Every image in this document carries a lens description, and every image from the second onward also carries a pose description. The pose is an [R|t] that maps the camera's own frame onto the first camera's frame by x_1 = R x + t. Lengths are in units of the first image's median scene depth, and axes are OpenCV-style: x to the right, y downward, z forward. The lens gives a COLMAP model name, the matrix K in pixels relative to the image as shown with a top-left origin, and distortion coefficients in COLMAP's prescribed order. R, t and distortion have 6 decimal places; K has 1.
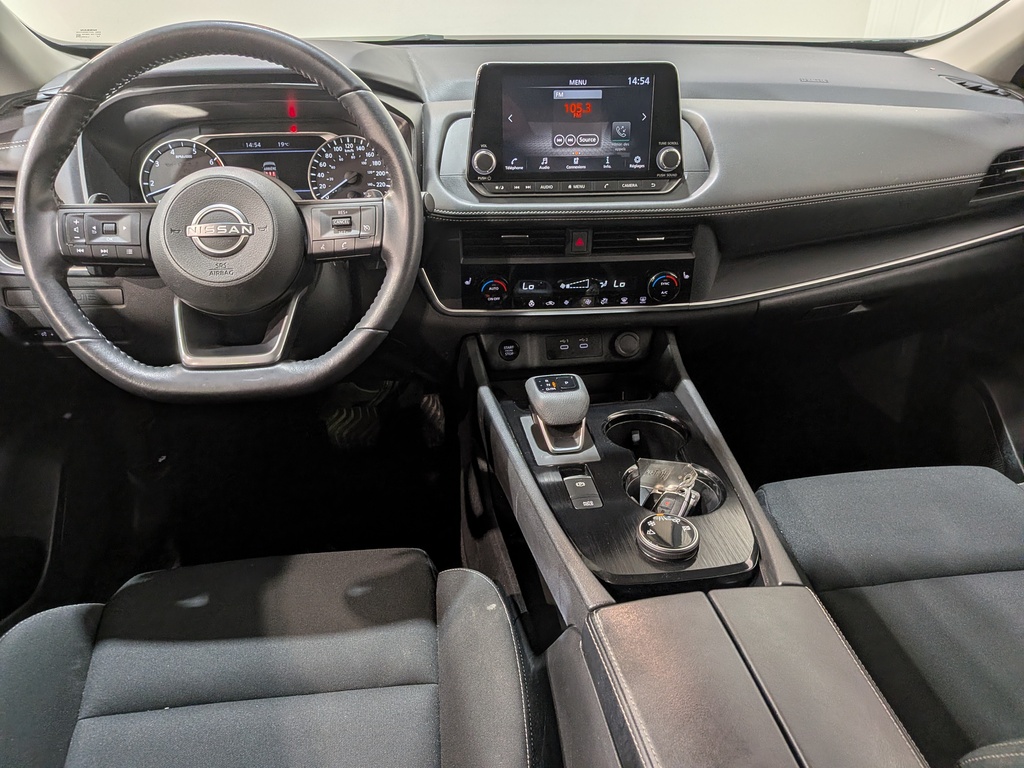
lens RADIAL K [[746.6, 0, 514.2], [0, 746.6, 385.6], [0, 0, 1]] dist [0.047872, -0.083848]
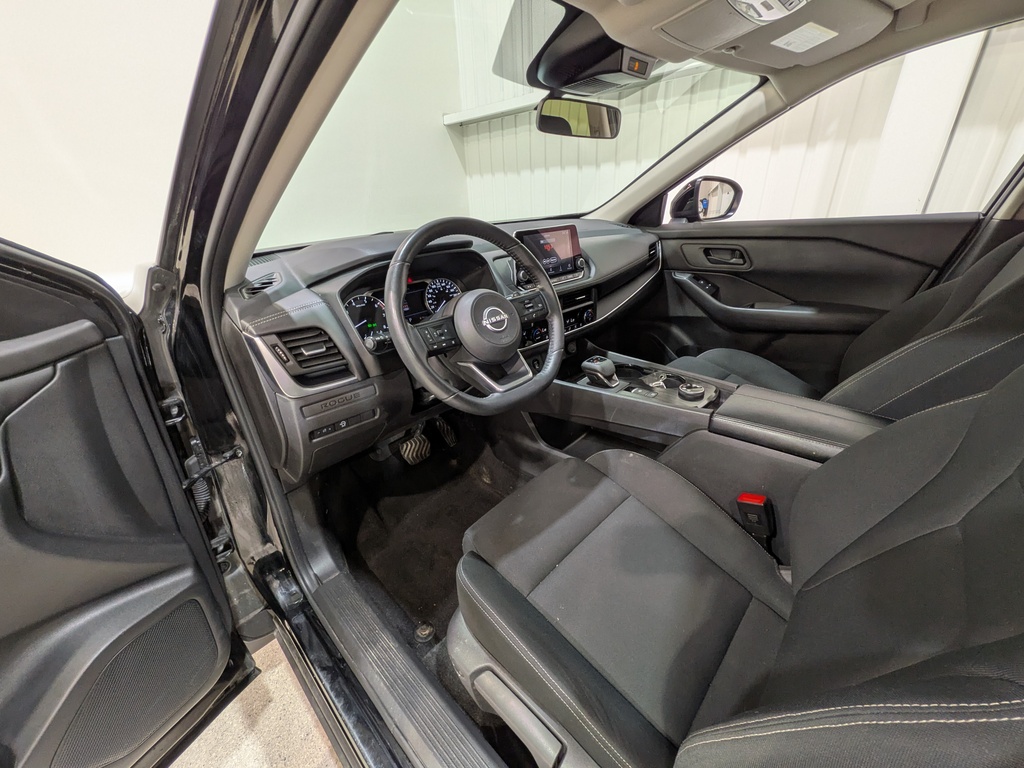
lens RADIAL K [[406.3, 0, 518.6], [0, 406.3, 381.3], [0, 0, 1]] dist [-0.002407, -0.000123]
pose [[0.785046, -0.298524, 0.542757, -0.747369], [0.346057, 0.938087, 0.015422, -0.040461], [-0.513757, 0.175718, 0.839748, 0.093991]]
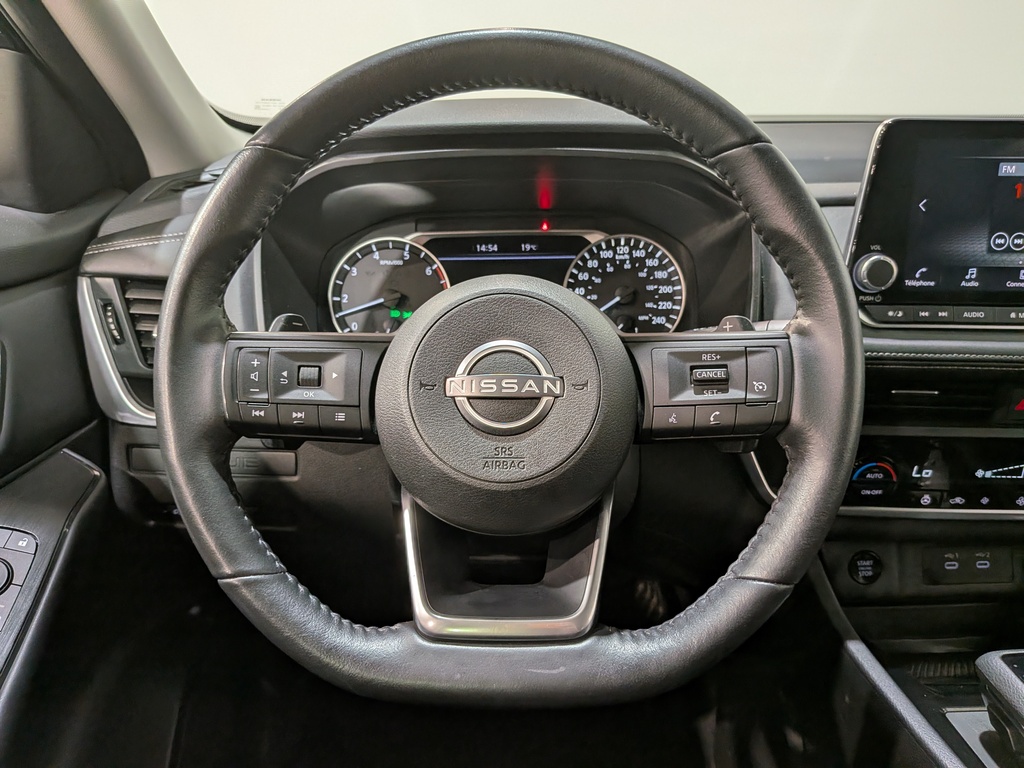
lens RADIAL K [[746.6, 0, 508.9], [0, 746.6, 403.3], [0, 0, 1]] dist [0.047872, -0.083848]
pose [[0.990013, 0.036975, -0.136041, -0.244555], [-0.053934, 0.990919, -0.123168, -0.099524], [0.130252, 0.129275, 0.983017, 0.364248]]
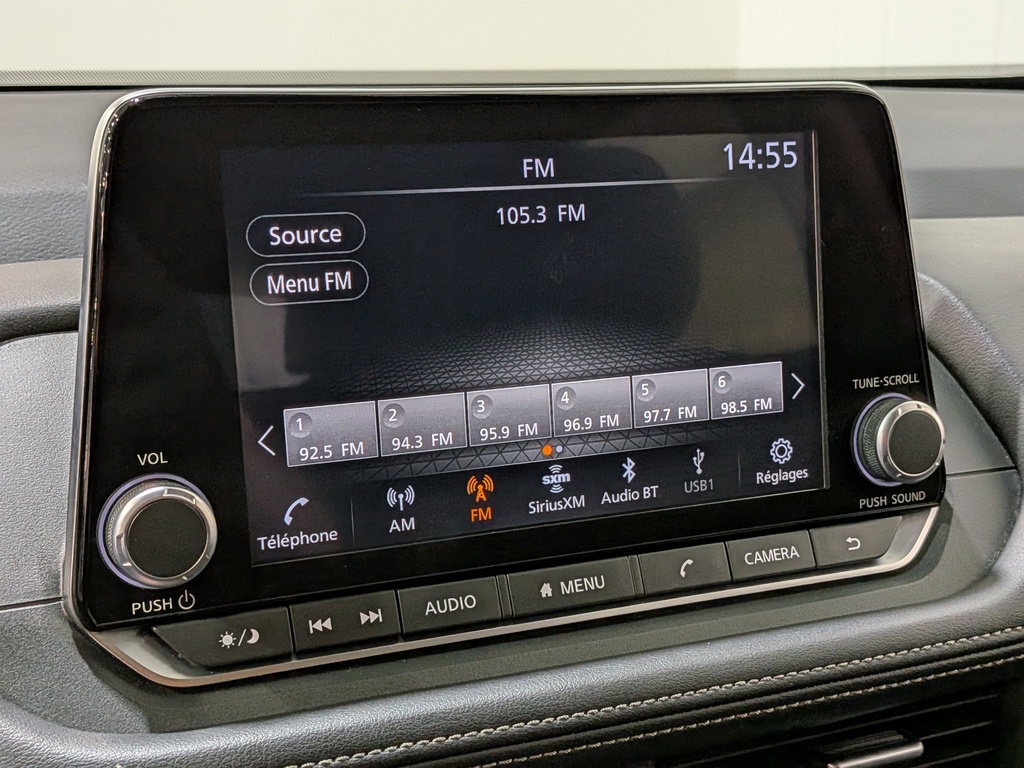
lens RADIAL K [[1497.6, 0, 527.8], [0, 1497.6, 399.2], [0, 0, 1]] dist [0.079382, 0.000000]
pose [[0.943911, -0.078444, 0.320748, -0.073675], [0.160857, 0.957555, -0.239192, -0.214136], [-0.288371, 0.277371, 0.916465, 0.568659]]
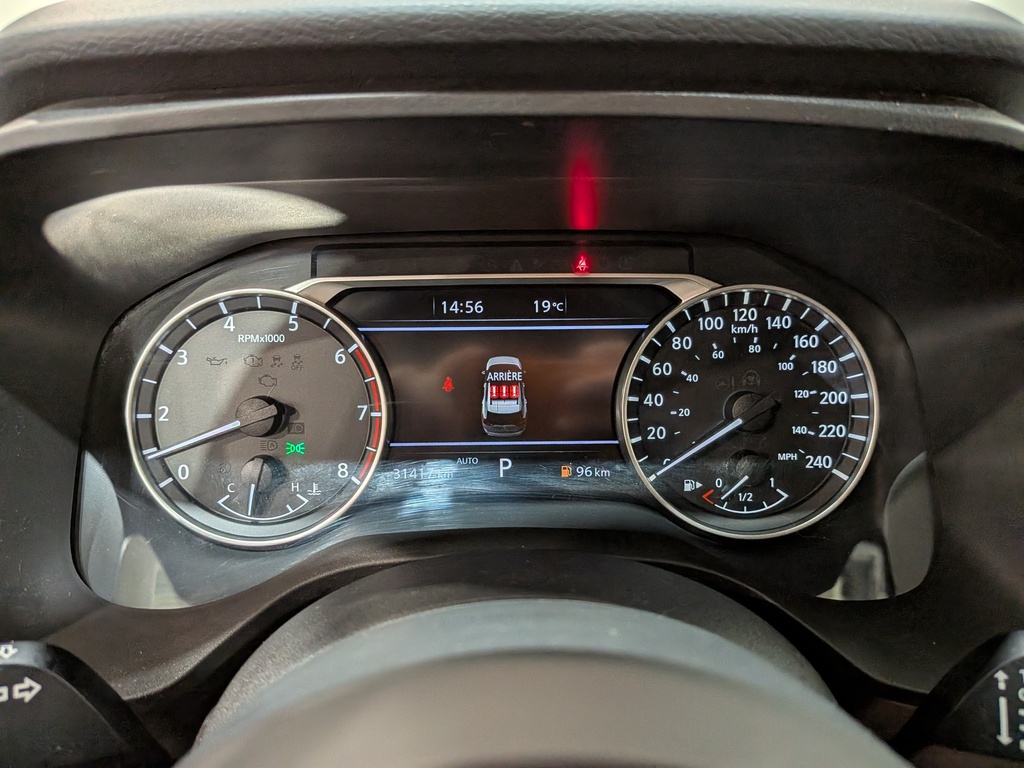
lens RADIAL K [[746.6, 0, 512.7], [0, 746.6, 387.0], [0, 0, 1]] dist [0.047872, -0.083848]
pose [[0.990074, 0.047494, -0.132277, -0.300122], [-0.059991, 0.993936, -0.092153, -0.274280], [0.127098, 0.099174, 0.986920, 0.727160]]
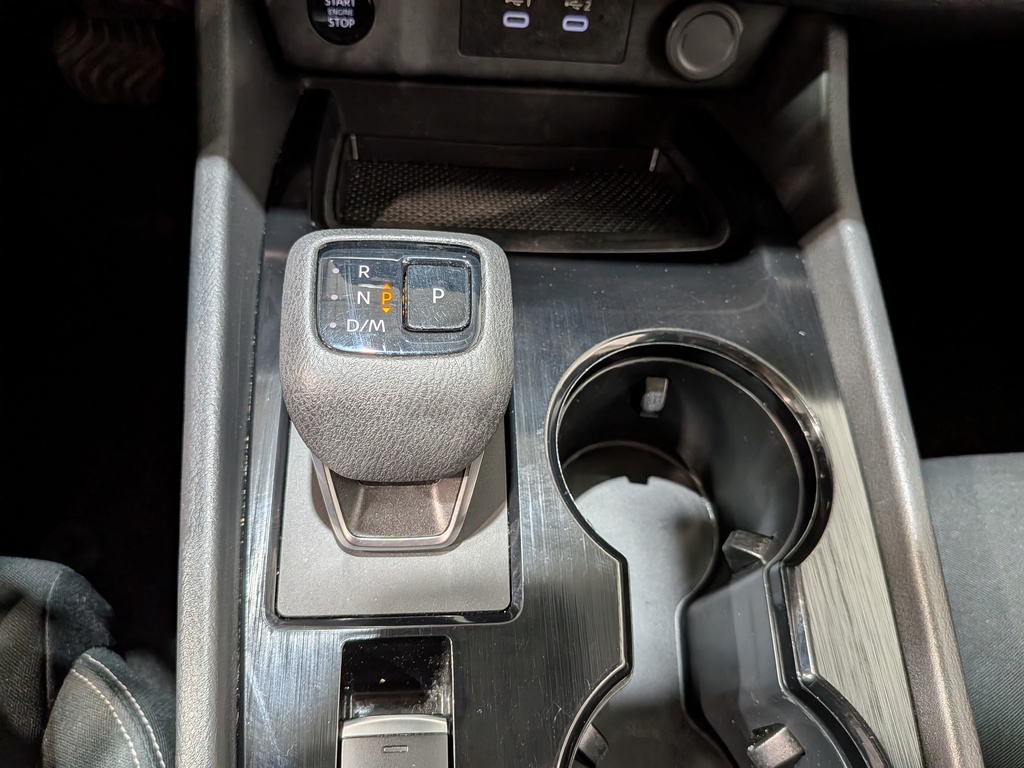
lens RADIAL K [[746.6, 0, 509.4], [0, 746.6, 382.5], [0, 0, 1]] dist [0.047872, -0.083848]
pose [[0.988854, 0.141643, 0.045882, 0.081086], [-0.143764, 0.828197, 0.541683, -0.111599], [0.038726, -0.542242, 0.839330, 0.713363]]
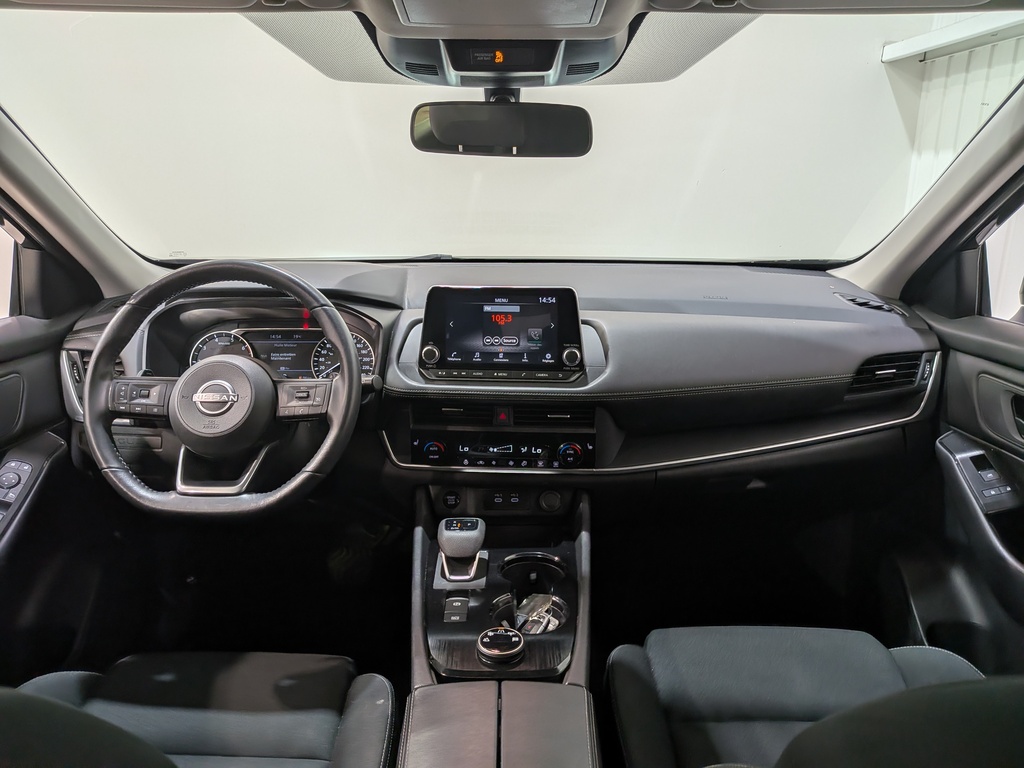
lens RADIAL K [[746.6, 0, 516.4], [0, 746.6, 387.0], [0, 0, 1]] dist [0.047872, -0.083848]
pose [[0.990256, 0.035818, -0.134576, 0.287750], [-0.065117, 0.973302, -0.220100, 0.039747], [0.123100, 0.226718, 0.966150, -0.247302]]
